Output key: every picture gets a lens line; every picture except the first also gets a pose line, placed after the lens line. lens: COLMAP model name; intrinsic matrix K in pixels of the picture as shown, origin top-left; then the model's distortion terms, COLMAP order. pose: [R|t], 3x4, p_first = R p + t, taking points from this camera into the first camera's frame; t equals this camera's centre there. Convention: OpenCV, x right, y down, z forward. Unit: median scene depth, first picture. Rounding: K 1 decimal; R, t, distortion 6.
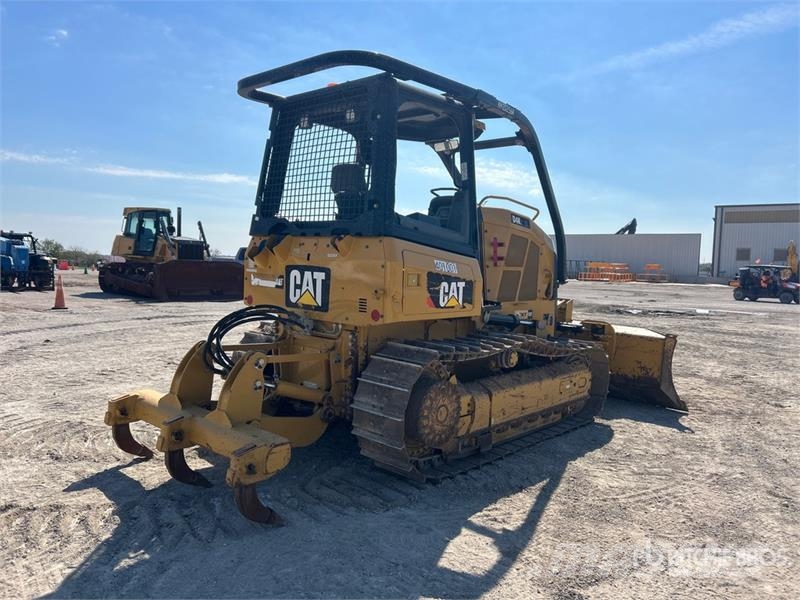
lens RADIAL K [[603.1, 0, 395.0], [0, 603.1, 299.5], [0, 0, 1]] dist [0.049287, -0.057715]
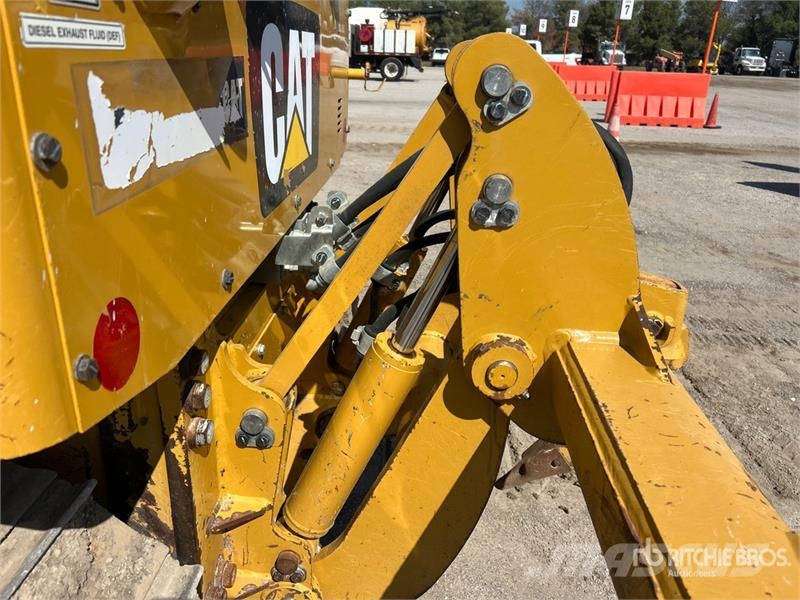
lens RADIAL K [[603.1, 0, 399.5], [0, 603.1, 300.2], [0, 0, 1]] dist [0.049287, -0.057715]
pose [[-0.638249, -0.352436, 0.684417, -0.372706], [-0.009971, 0.892760, 0.450422, -0.059129], [-0.769765, 0.280657, -0.573318, 1.121693]]
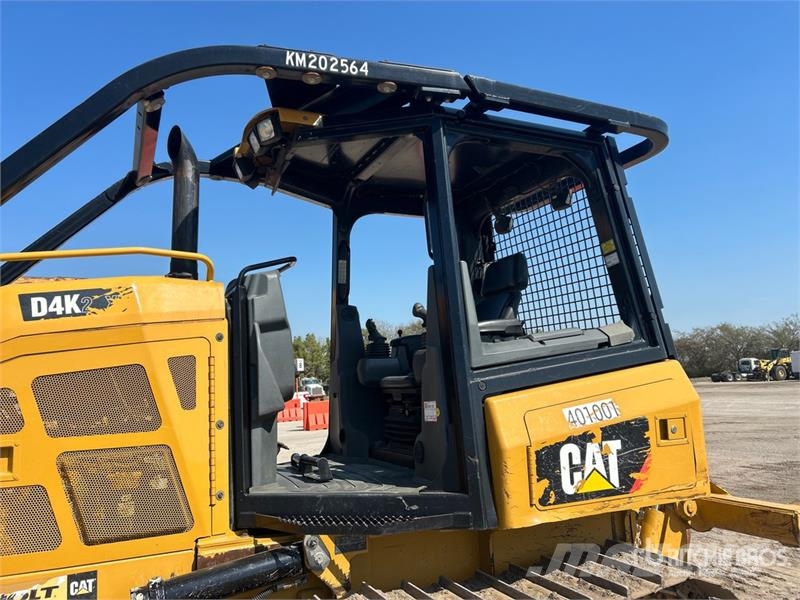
lens RADIAL K [[603.1, 0, 401.8], [0, 603.1, 303.6], [0, 0, 1]] dist [0.049287, -0.057715]
pose [[-0.925528, 0.050450, 0.375304, -0.235792], [0.032906, 0.998051, -0.053014, -0.148450], [-0.377248, -0.036716, -0.925384, 1.740995]]
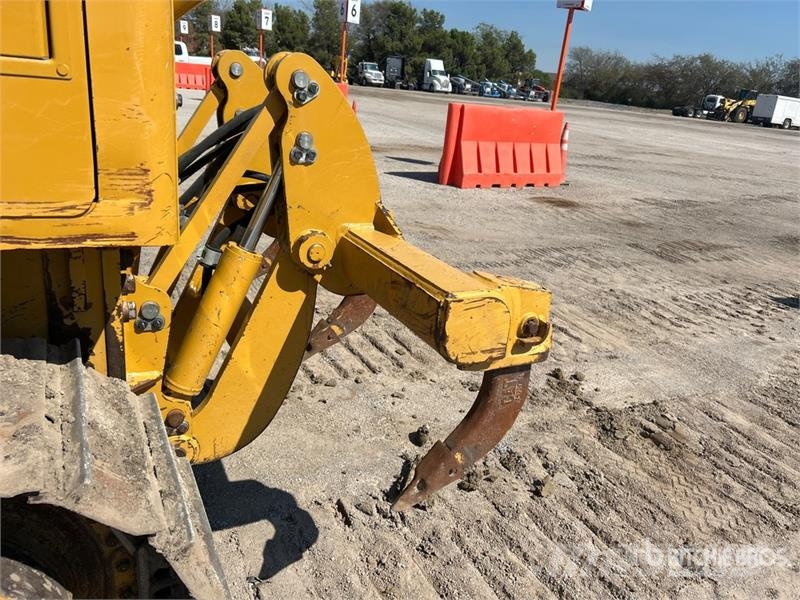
lens RADIAL K [[603.1, 0, 405.3], [0, 603.1, 291.9], [0, 0, 1]] dist [0.049287, -0.057715]
pose [[-0.937424, -0.229351, 0.261983, -0.406556], [-0.110011, 0.908961, 0.402103, -0.068960], [-0.330355, 0.348120, -0.877313, 1.275585]]
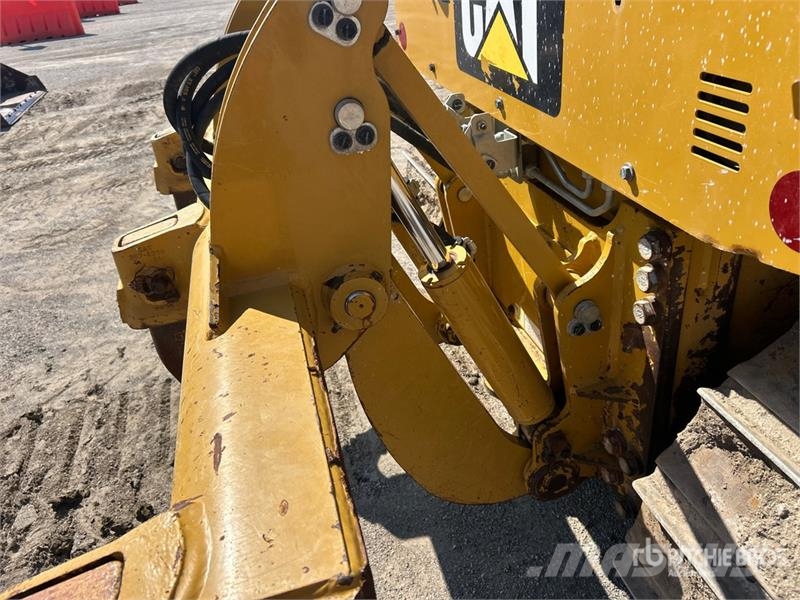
lens RADIAL K [[603.1, 0, 397.8], [0, 603.1, 284.8], [0, 0, 1]] dist [0.049287, -0.057715]
pose [[0.830368, 0.160146, -0.533705, -0.027992], [0.105668, 0.895172, 0.433014, -0.026281], [0.547104, -0.415957, 0.726400, 0.739450]]
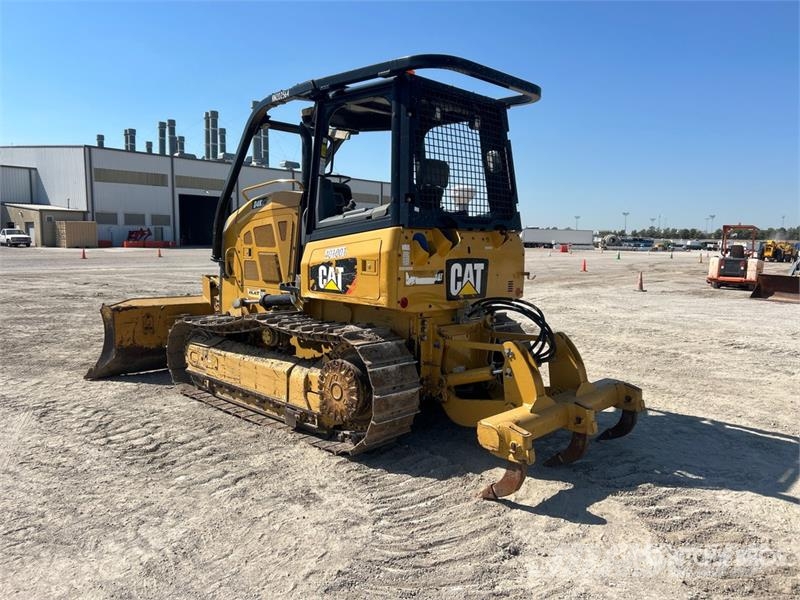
lens RADIAL K [[603.1, 0, 405.6], [0, 603.1, 302.4], [0, 0, 1]] dist [0.049287, -0.057715]
pose [[0.011147, -0.136871, 0.990526, -1.193916], [0.052304, 0.989311, 0.136115, -0.127918], [-0.998569, 0.050291, 0.018186, 1.079081]]
